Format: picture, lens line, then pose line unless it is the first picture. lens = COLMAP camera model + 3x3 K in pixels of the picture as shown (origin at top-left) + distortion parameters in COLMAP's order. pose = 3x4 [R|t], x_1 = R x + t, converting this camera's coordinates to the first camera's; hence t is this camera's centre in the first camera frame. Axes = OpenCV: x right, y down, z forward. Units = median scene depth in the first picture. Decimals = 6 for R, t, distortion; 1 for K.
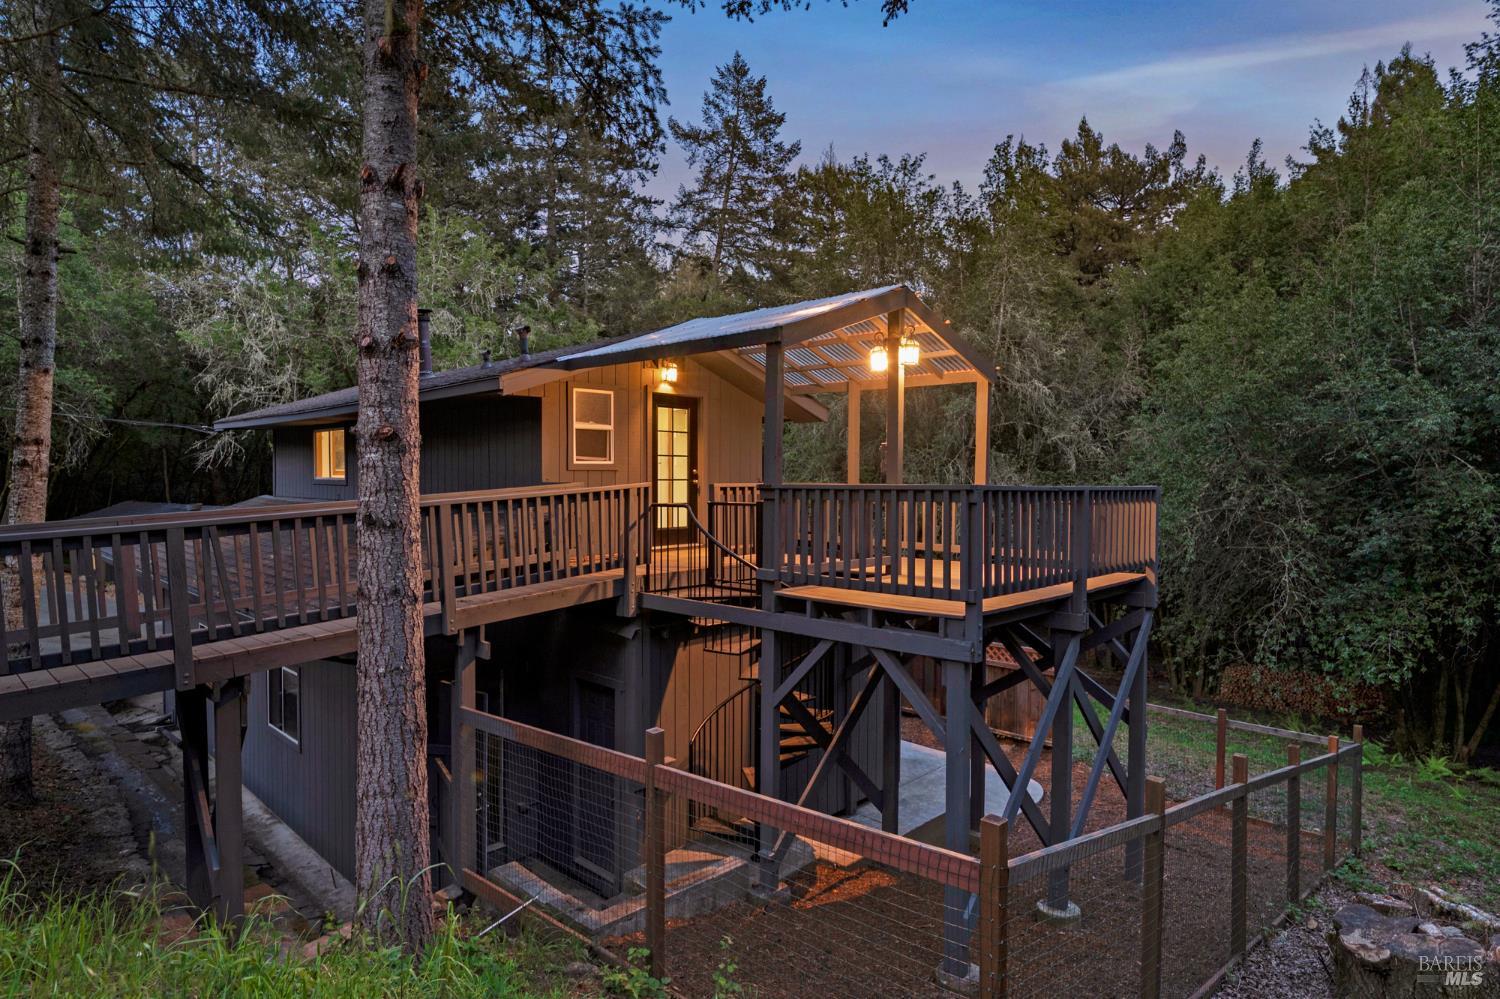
lens RADIAL K [[625.6, 0, 750.0], [0, 625.6, 499.5], [0, 0, 1]] dist [-0.000839, -0.000260]
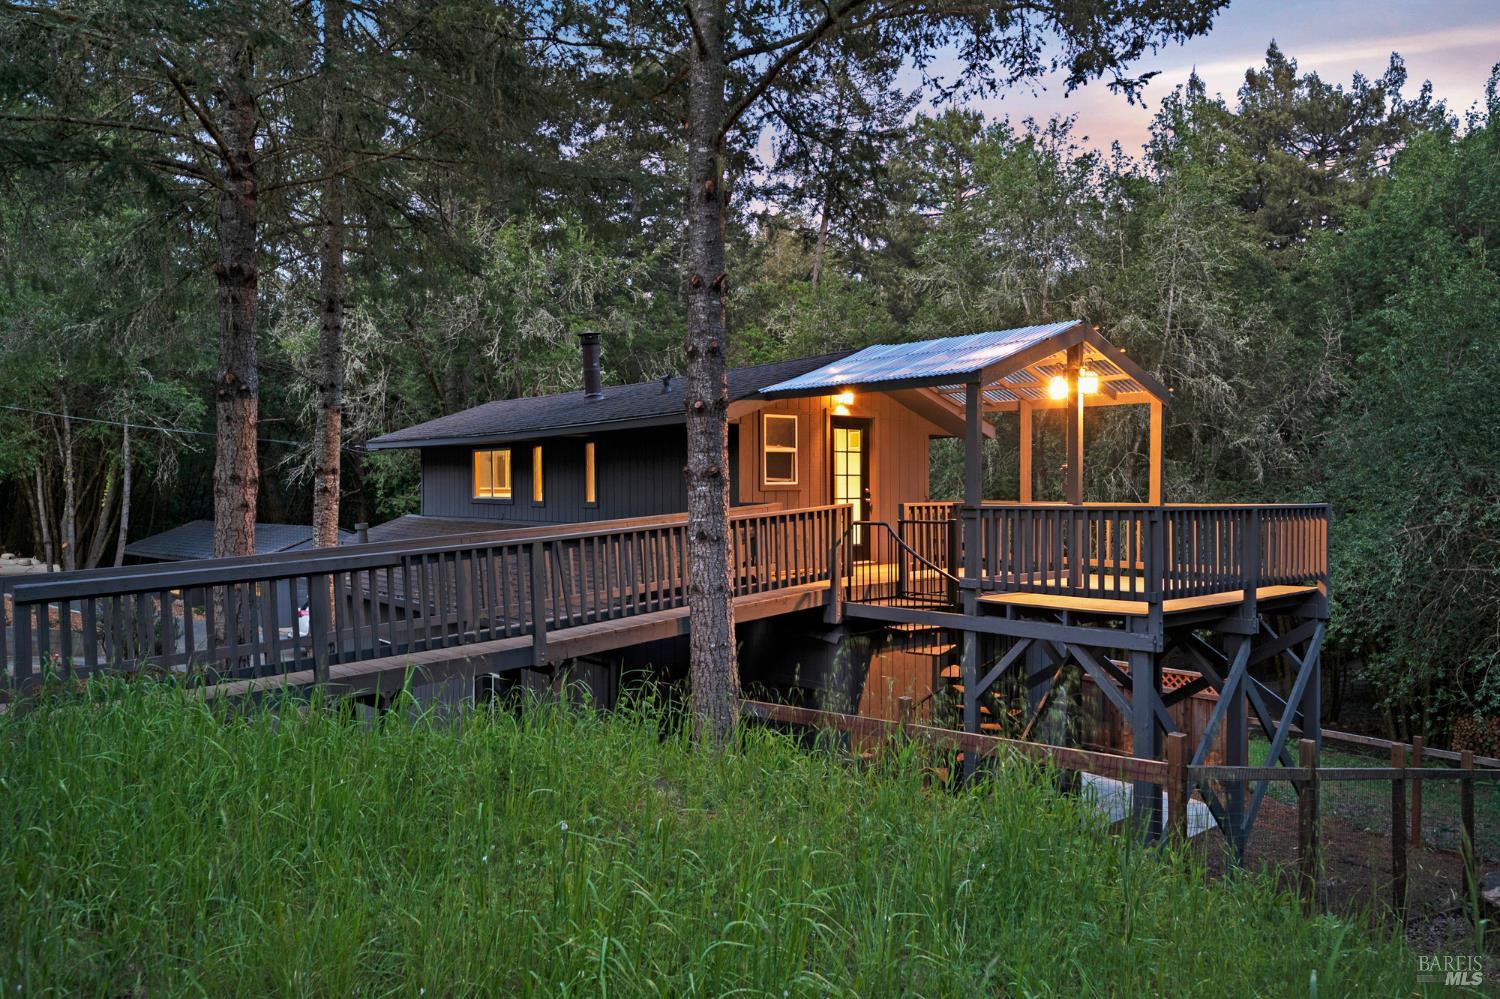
lens RADIAL K [[887.3, 0, 750.0], [0, 887.3, 499.5], [0, 0, 1]] dist [0.002172, 0.001821]
pose [[0.998201, -0.004963, -0.059751, -0.195104], [0.004017, 0.999865, -0.015938, -0.007262], [0.059822, 0.015669, 0.998086, -0.464493]]
